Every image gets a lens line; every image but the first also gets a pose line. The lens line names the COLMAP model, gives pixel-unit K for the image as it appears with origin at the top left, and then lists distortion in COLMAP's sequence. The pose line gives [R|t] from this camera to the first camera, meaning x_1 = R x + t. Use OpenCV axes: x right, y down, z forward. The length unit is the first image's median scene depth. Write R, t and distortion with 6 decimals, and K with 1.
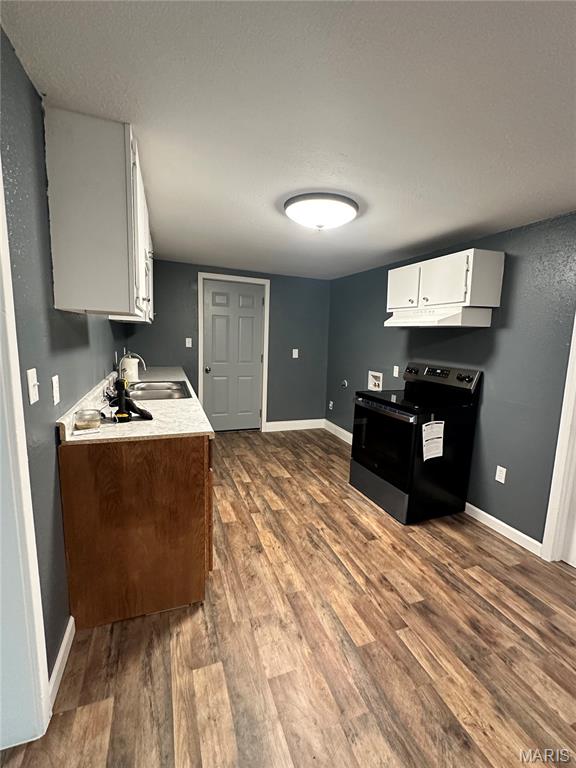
lens RADIAL K [[333.0, 0, 288.0], [0, 333.0, 384.0], [0, 0, 1]] dist [0.001983, 0.000614]
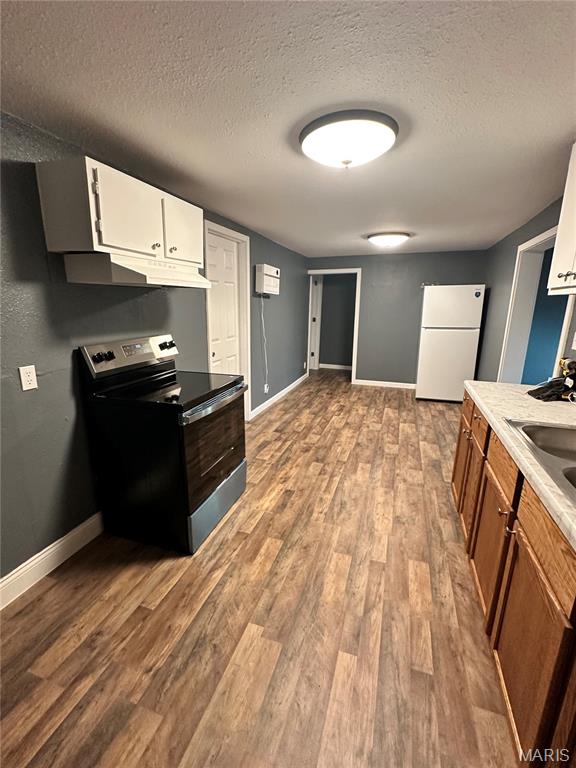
lens RADIAL K [[333.0, 0, 288.0], [0, 333.0, 384.0], [0, 0, 1]] dist [0.001983, 0.000614]
pose [[-0.766910, -0.195617, 0.611215, -0.351249], [0.058060, 0.927357, 0.369647, -0.274210], [-0.639123, 0.318973, -0.699841, 1.688488]]
